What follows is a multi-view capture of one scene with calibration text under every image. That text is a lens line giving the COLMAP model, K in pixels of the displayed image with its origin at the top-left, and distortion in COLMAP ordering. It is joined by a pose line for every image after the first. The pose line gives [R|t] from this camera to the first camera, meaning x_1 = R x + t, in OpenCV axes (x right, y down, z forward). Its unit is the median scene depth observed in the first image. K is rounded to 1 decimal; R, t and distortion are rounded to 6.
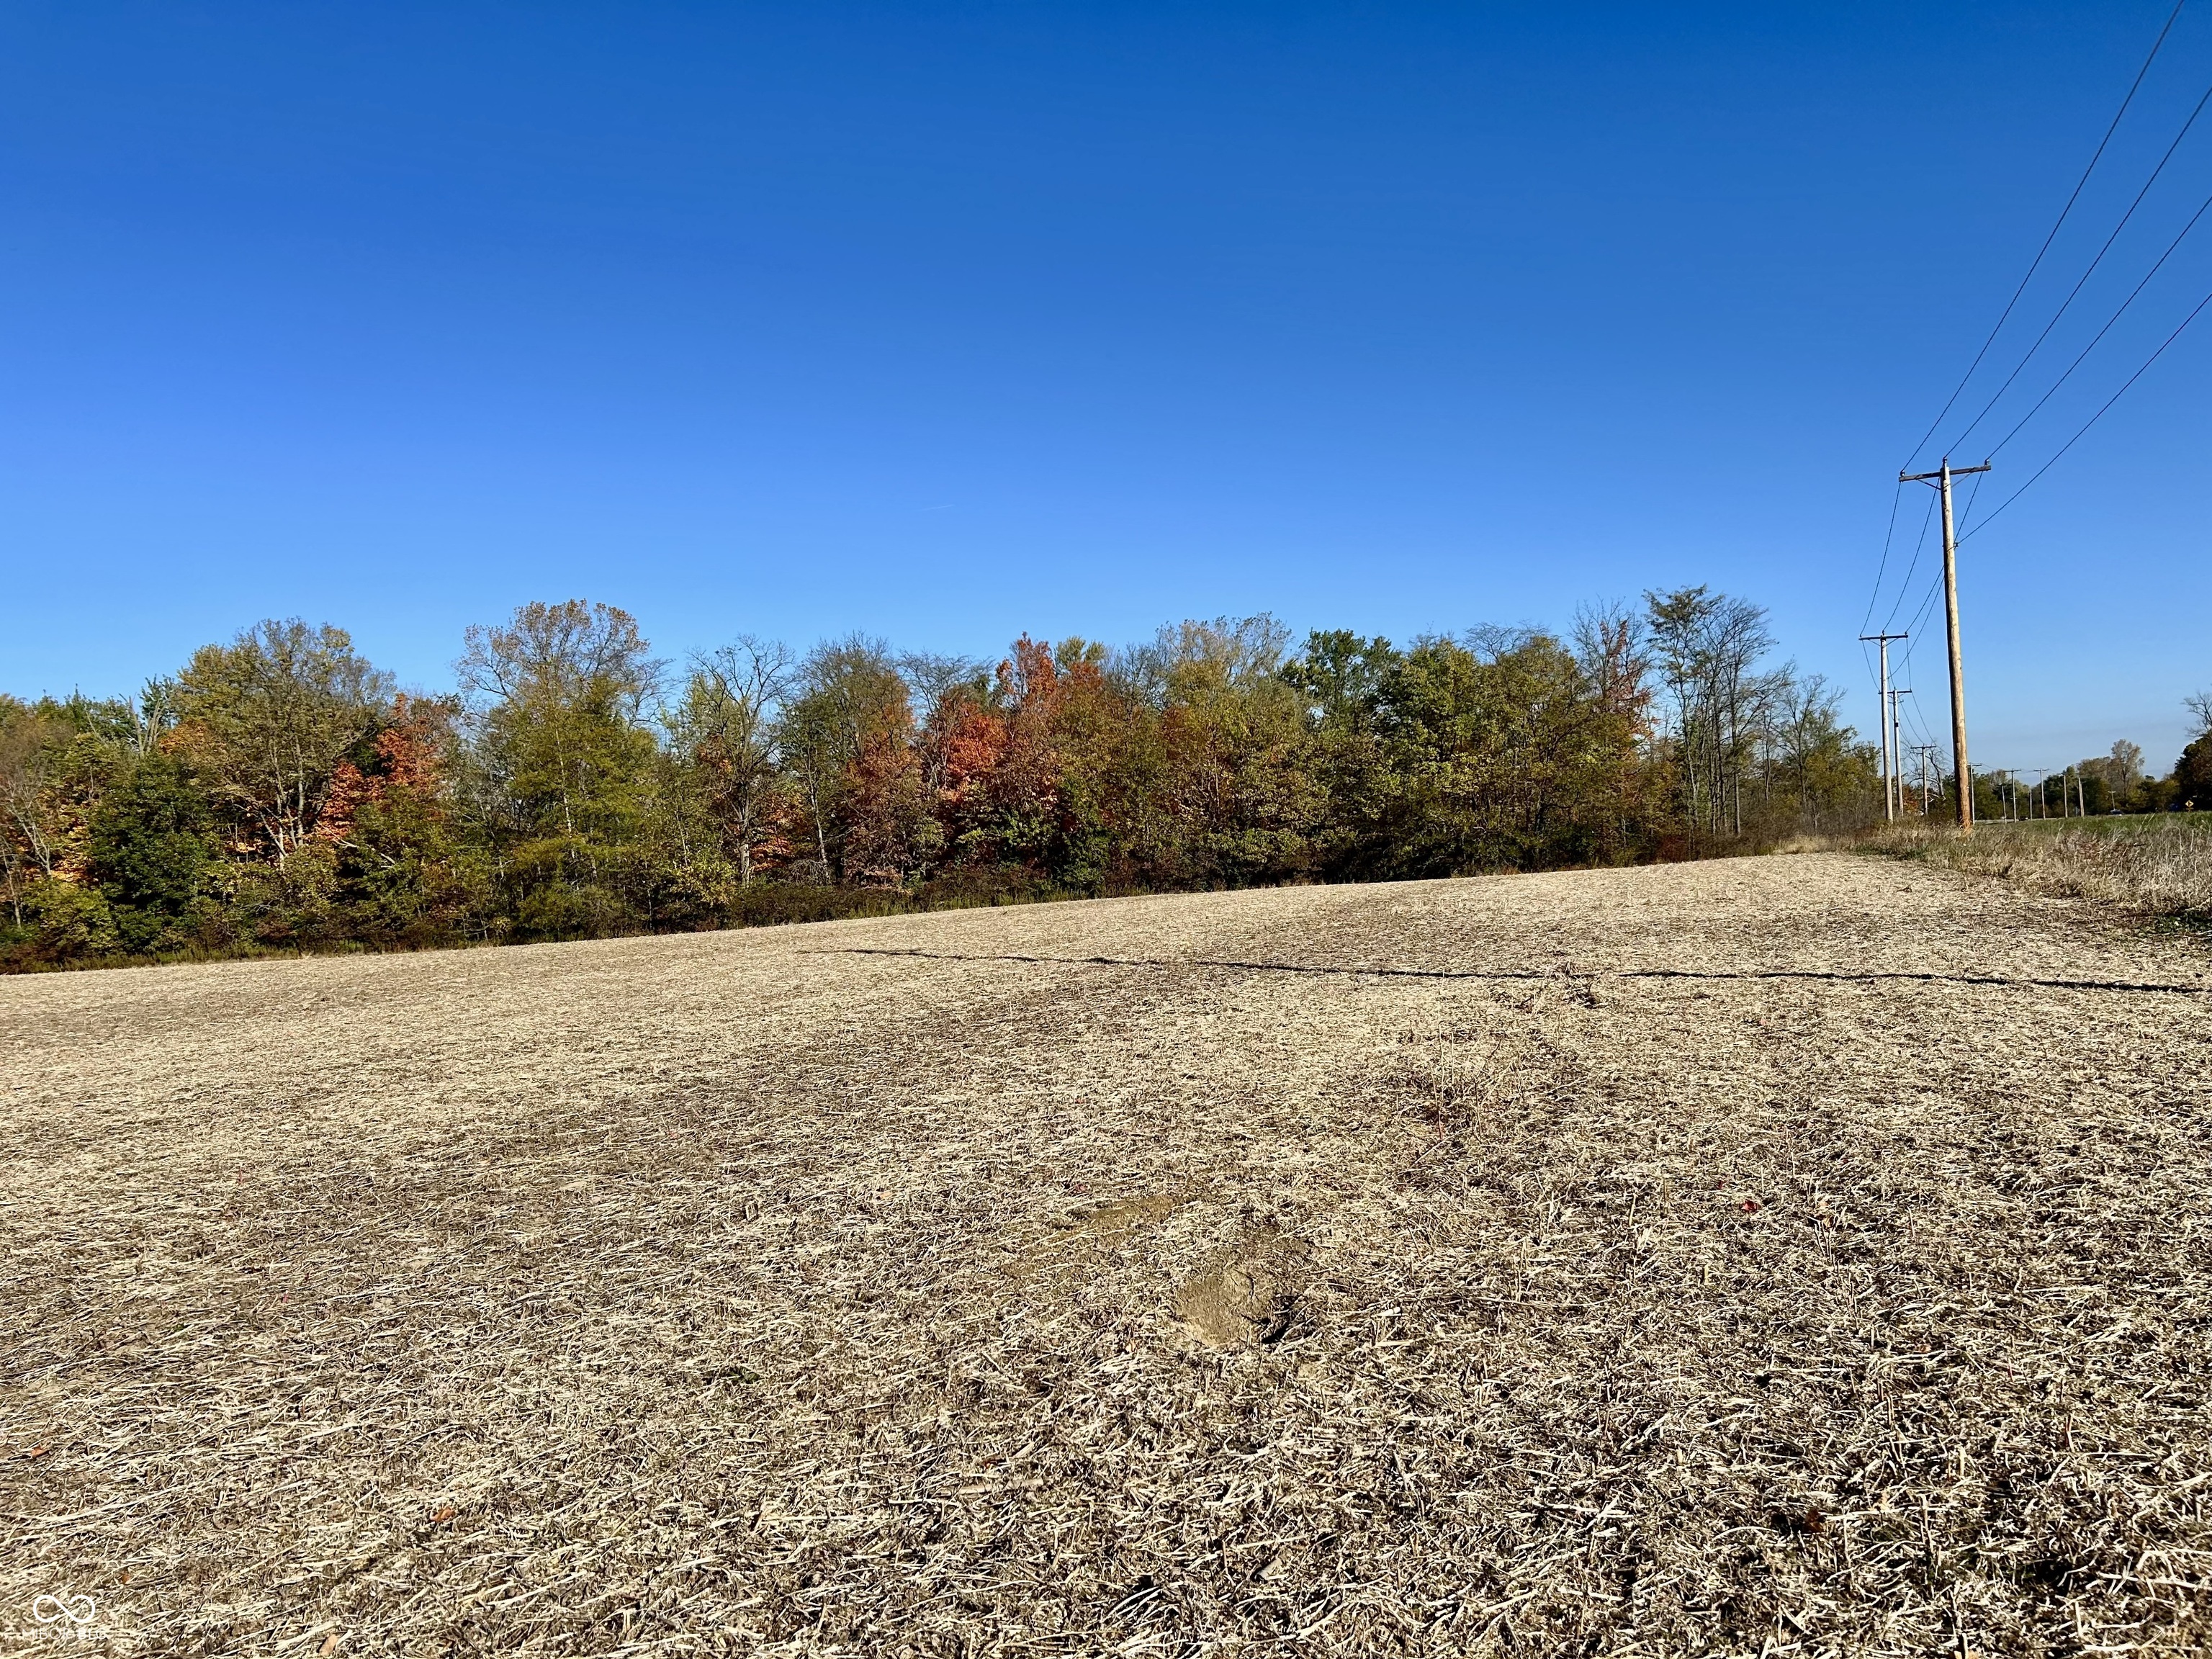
lens RADIAL K [[1666.5, 0, 1106.6], [0, 1666.5, 824.1], [0, 0, 1]] dist [0.076324, -0.088955]
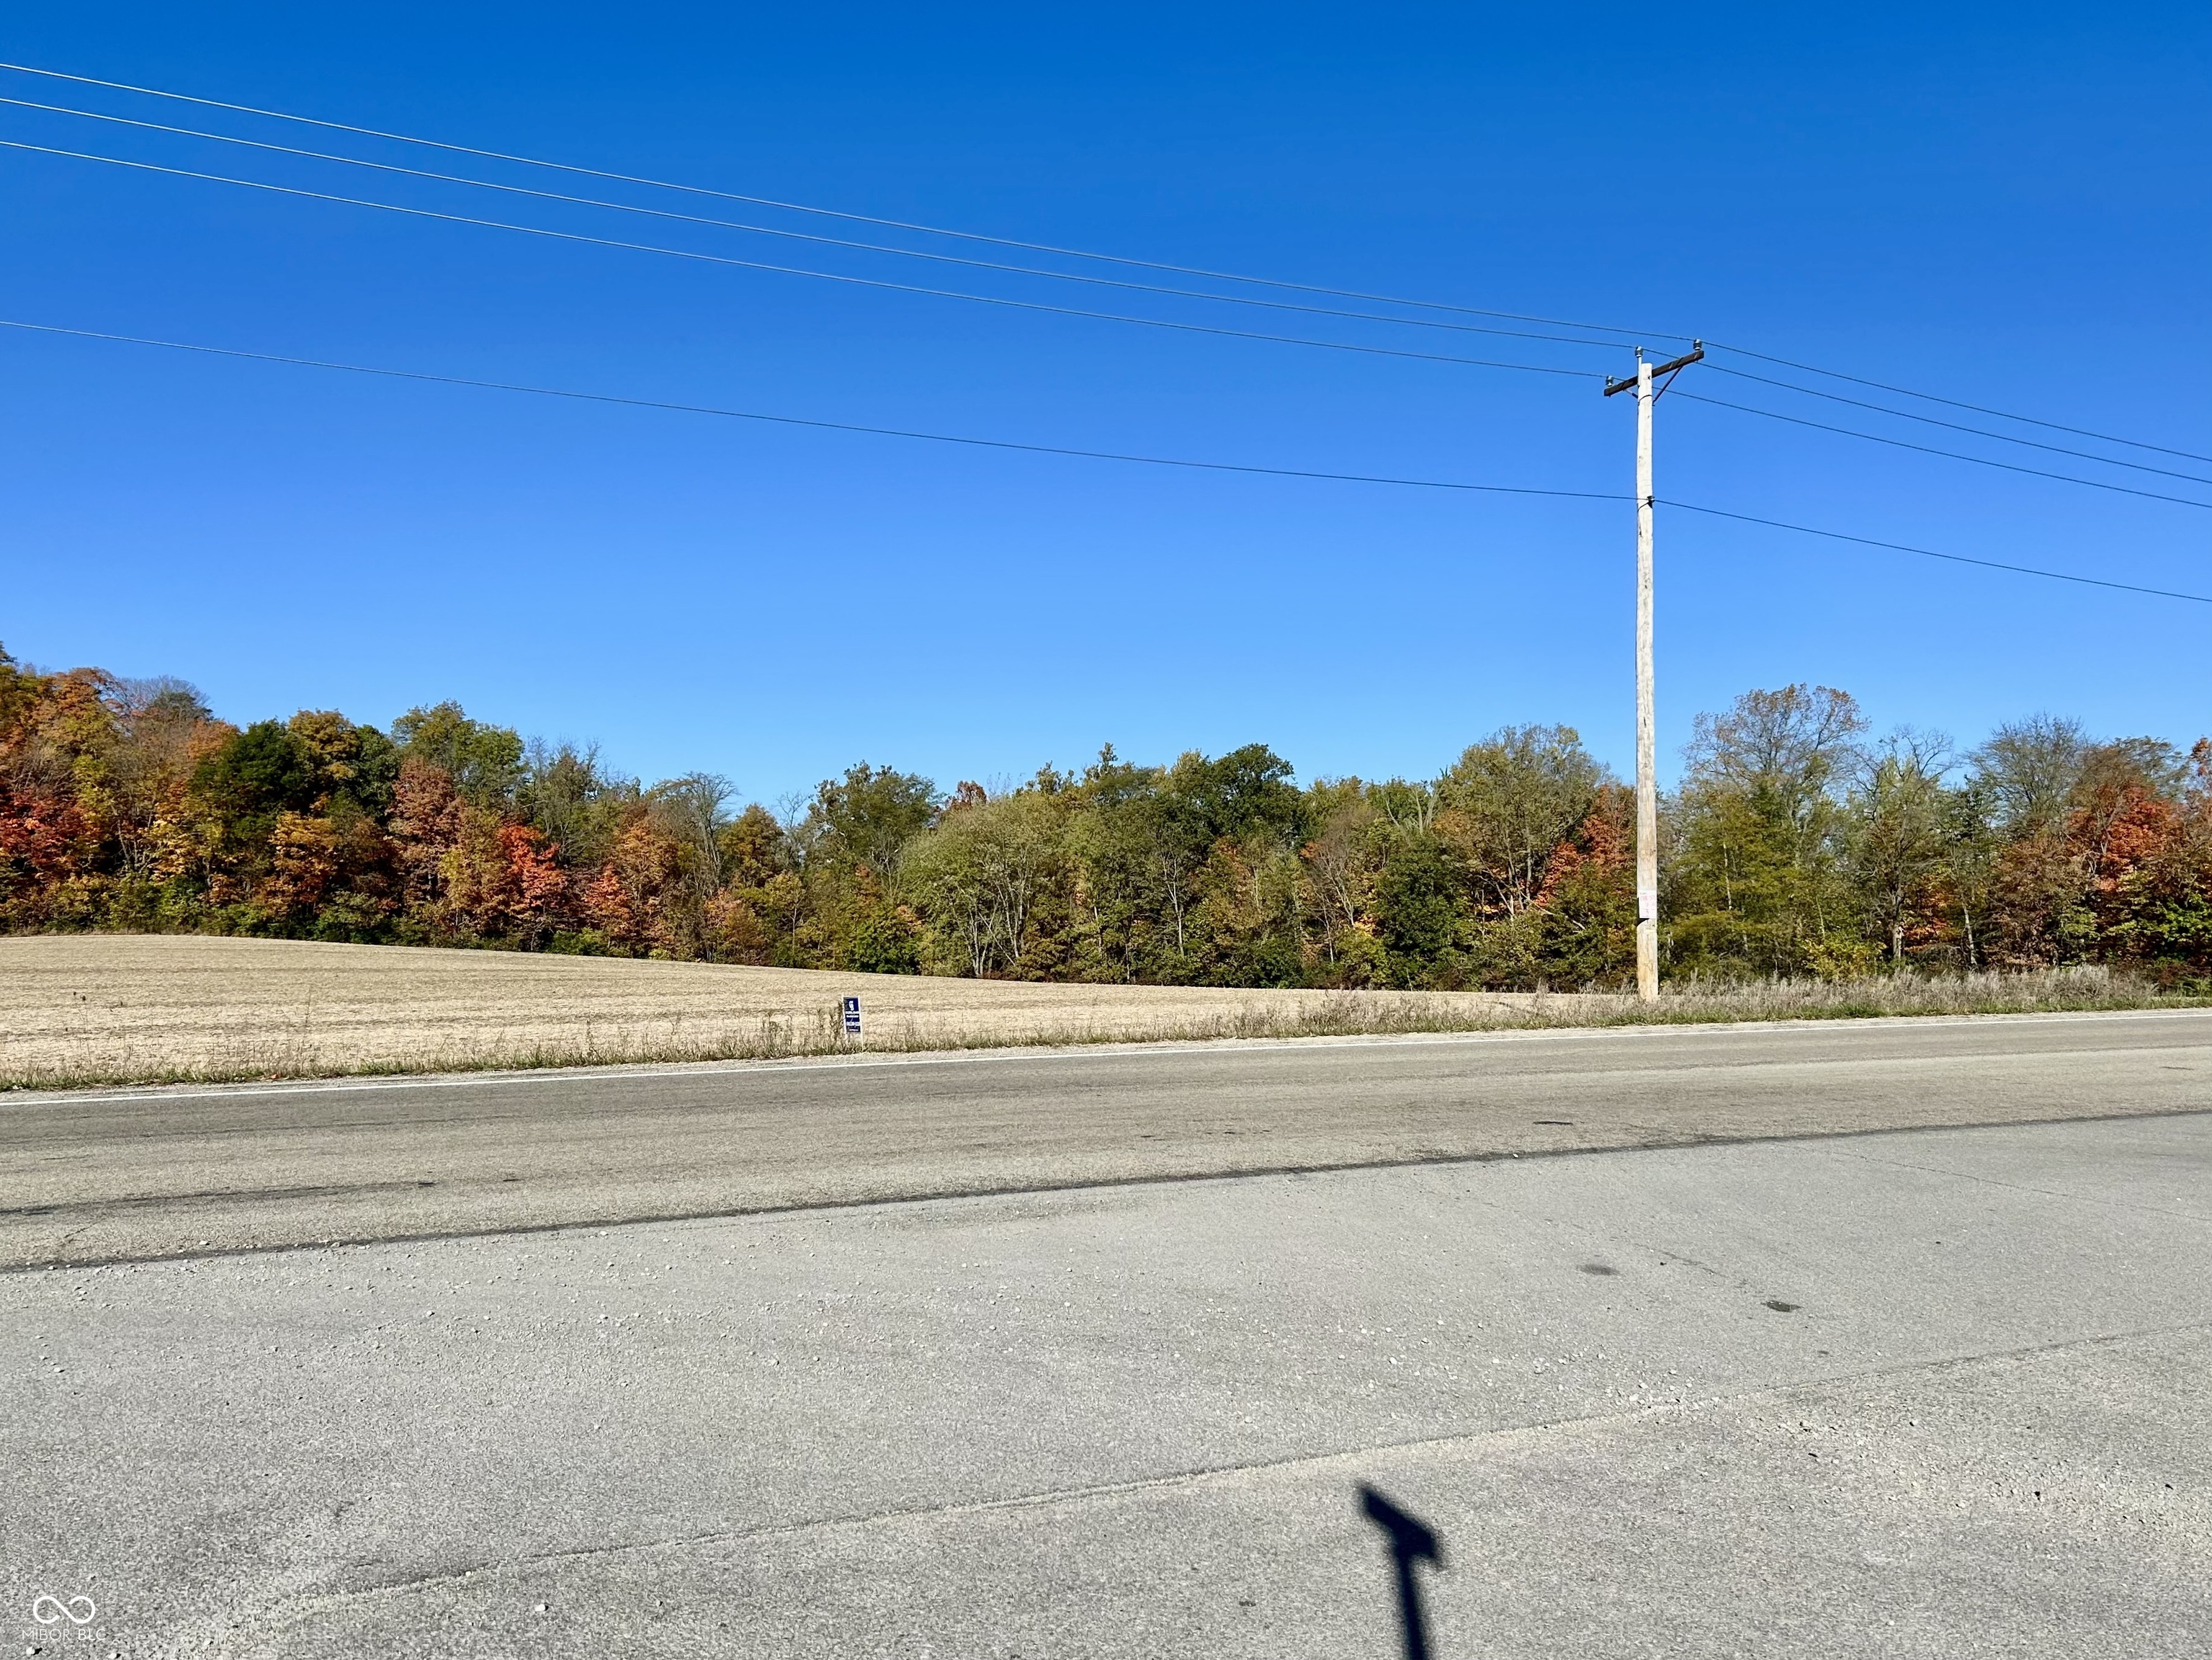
lens RADIAL K [[1666.7, 0, 1105.9], [0, 1666.7, 828.2], [0, 0, 1]] dist [0.076324, -0.088955]
pose [[0.744428, 0.005461, -0.667681, 0.097124], [-0.030420, 0.999206, -0.025744, -0.006078], [0.667010, 0.039475, 0.744002, -0.094736]]
